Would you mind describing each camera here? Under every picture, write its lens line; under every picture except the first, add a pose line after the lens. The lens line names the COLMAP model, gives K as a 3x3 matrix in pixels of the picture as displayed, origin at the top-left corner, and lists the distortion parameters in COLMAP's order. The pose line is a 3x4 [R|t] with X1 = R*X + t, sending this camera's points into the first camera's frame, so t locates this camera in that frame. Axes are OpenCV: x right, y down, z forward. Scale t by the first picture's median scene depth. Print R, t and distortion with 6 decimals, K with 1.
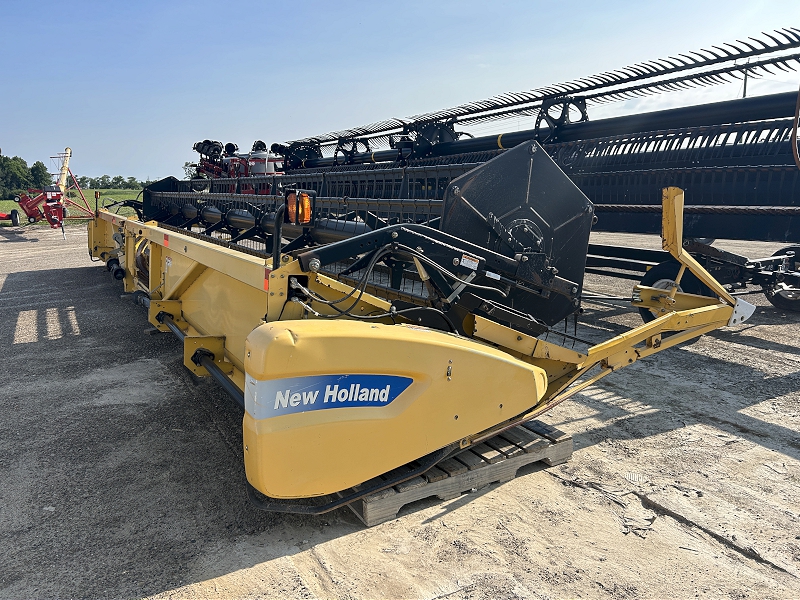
lens RADIAL K [[581.0, 0, 400.0], [0, 581.0, 300.0], [0, 0, 1]] dist [0.048528, -0.005375]
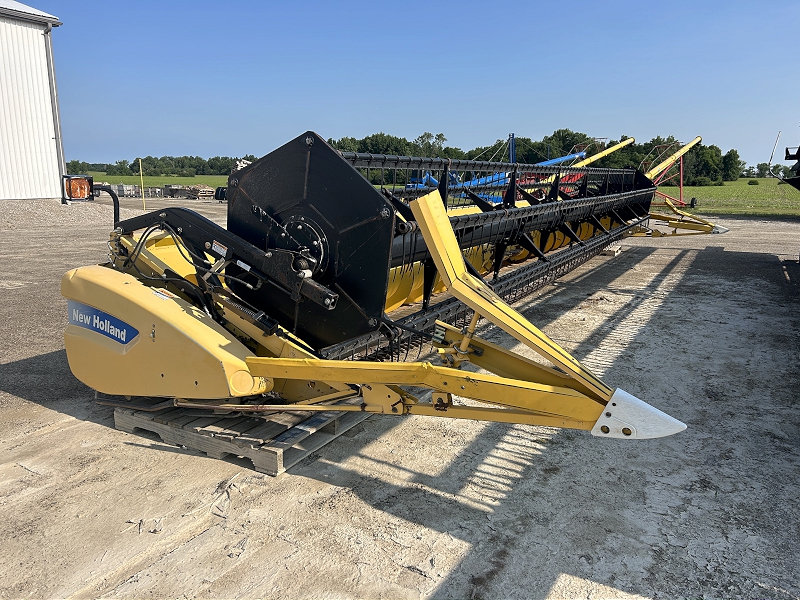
lens RADIAL K [[581.0, 0, 400.0], [0, 581.0, 300.0], [0, 0, 1]] dist [0.048528, -0.005375]
pose [[0.534389, 0.196070, -0.822183, 1.168690], [-0.176311, 0.977183, 0.118438, -0.154041], [0.826645, 0.081668, 0.556765, 0.657313]]
